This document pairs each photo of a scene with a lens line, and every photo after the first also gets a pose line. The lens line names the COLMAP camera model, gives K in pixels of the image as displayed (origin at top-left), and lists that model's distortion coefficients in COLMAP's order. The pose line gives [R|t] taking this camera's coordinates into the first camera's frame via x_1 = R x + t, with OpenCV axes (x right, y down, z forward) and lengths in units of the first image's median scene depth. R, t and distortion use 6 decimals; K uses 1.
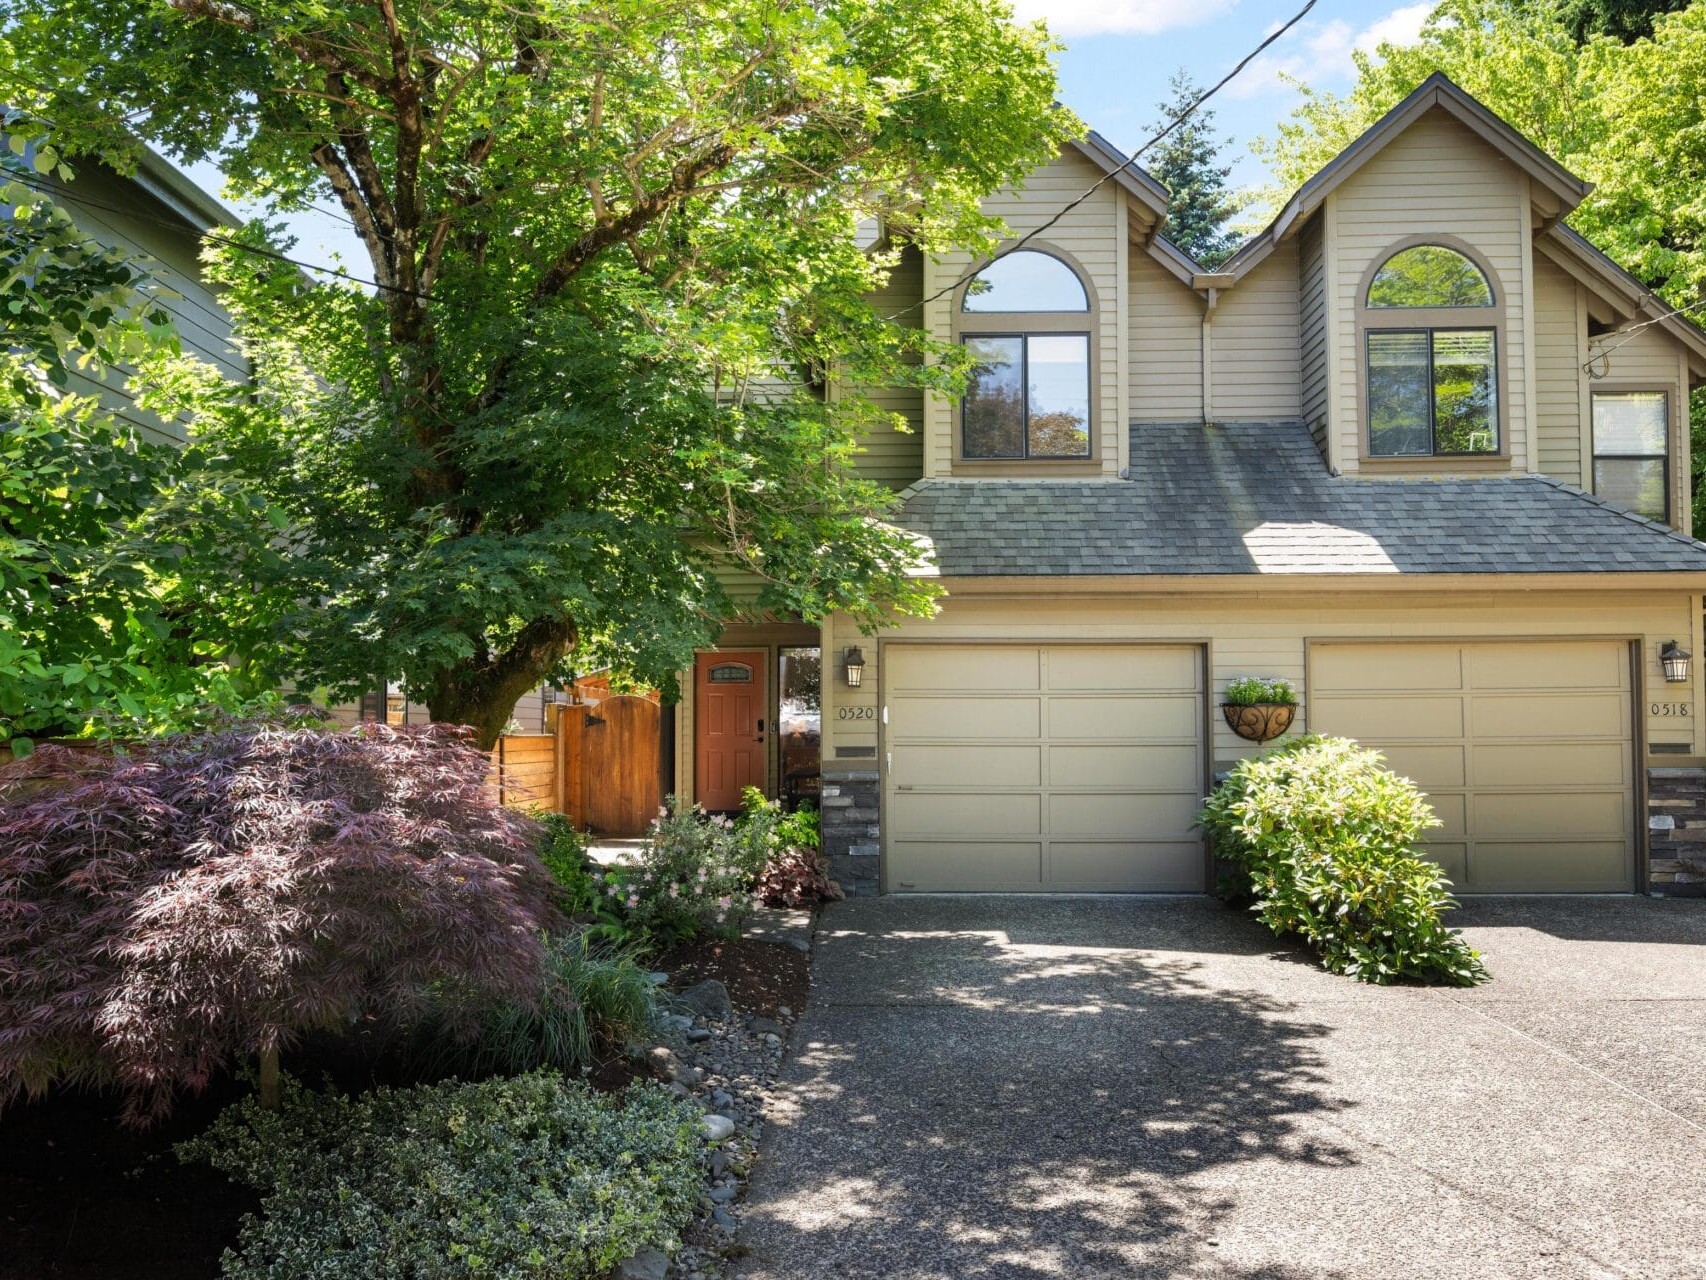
lens RADIAL K [[1389.5, 0, 850.5], [0, 1389.5, 678.0], [0, 0, 1]] dist [-0.002588, -0.003095]
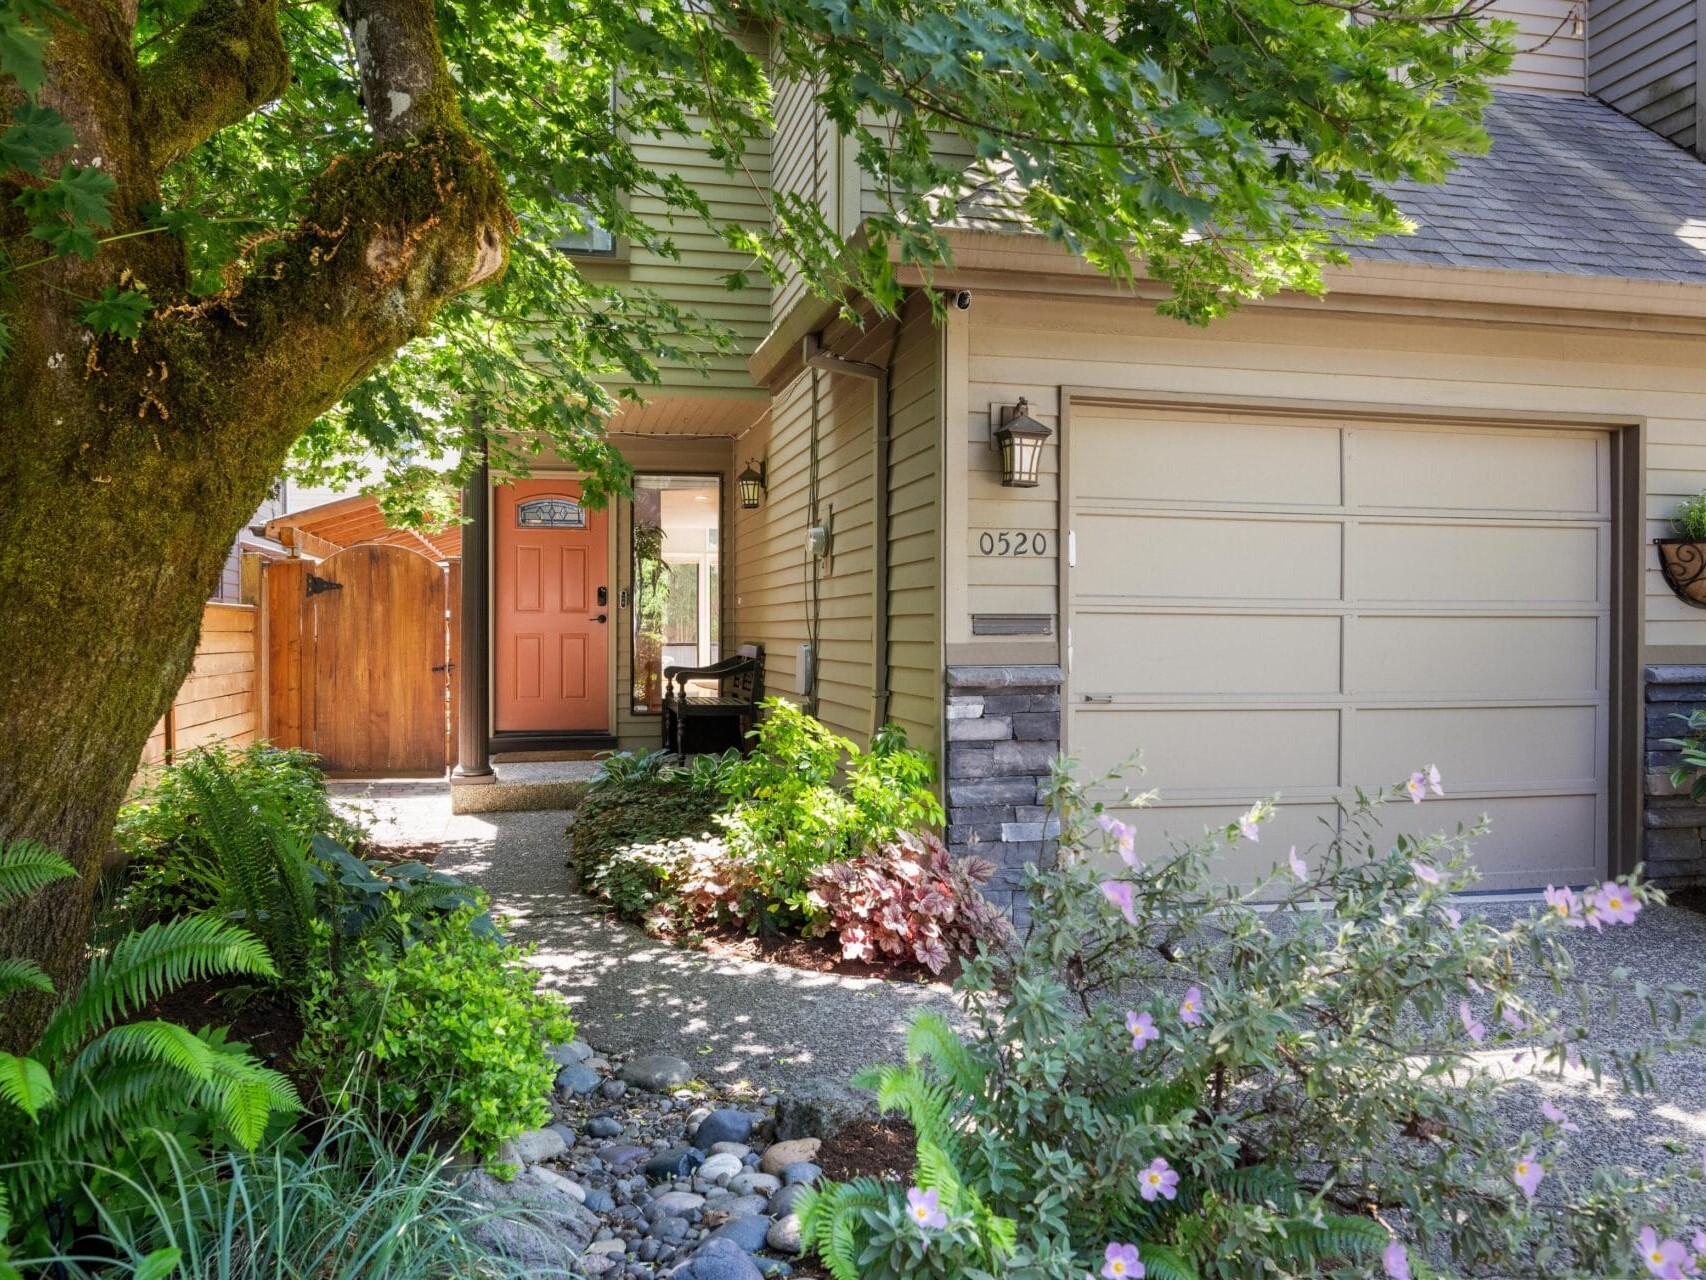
lens RADIAL K [[1353.4, 0, 853.0], [0, 1353.4, 640.0], [0, 0, 1]] dist [-0.005039, -0.003018]
pose [[0.968117, 0.003917, 0.250469, -0.165313], [-0.015203, 0.998953, 0.043138, 0.039427], [-0.250038, -0.045570, 0.967163, 0.569319]]
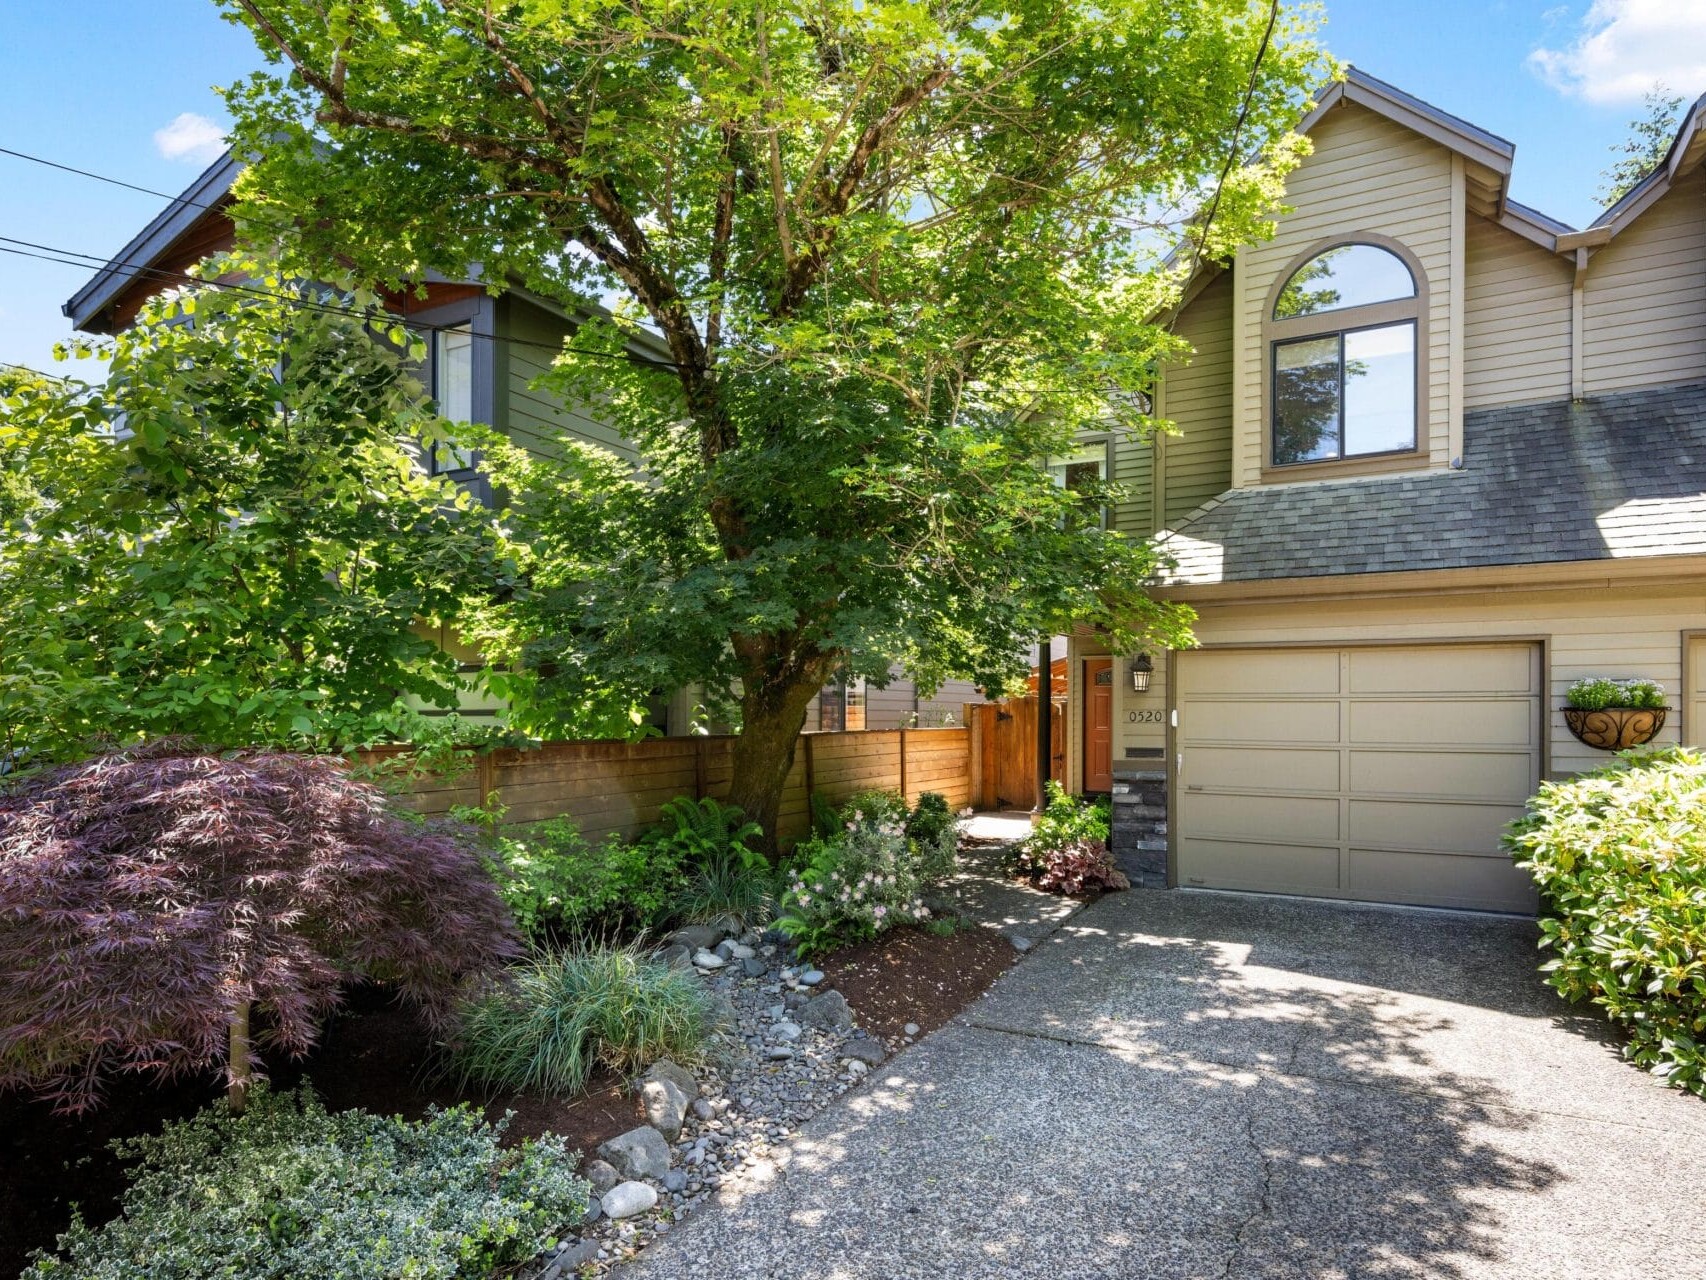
lens RADIAL K [[981.6, 0, 854.8], [0, 981.6, 715.9], [0, 0, 1]] dist [-0.002580, 0.000345]
pose [[0.891996, 0.004796, -0.452018, 0.145762], [0.013311, 0.999231, 0.036870, -0.005689], [0.451848, -0.038905, 0.891246, 0.231742]]
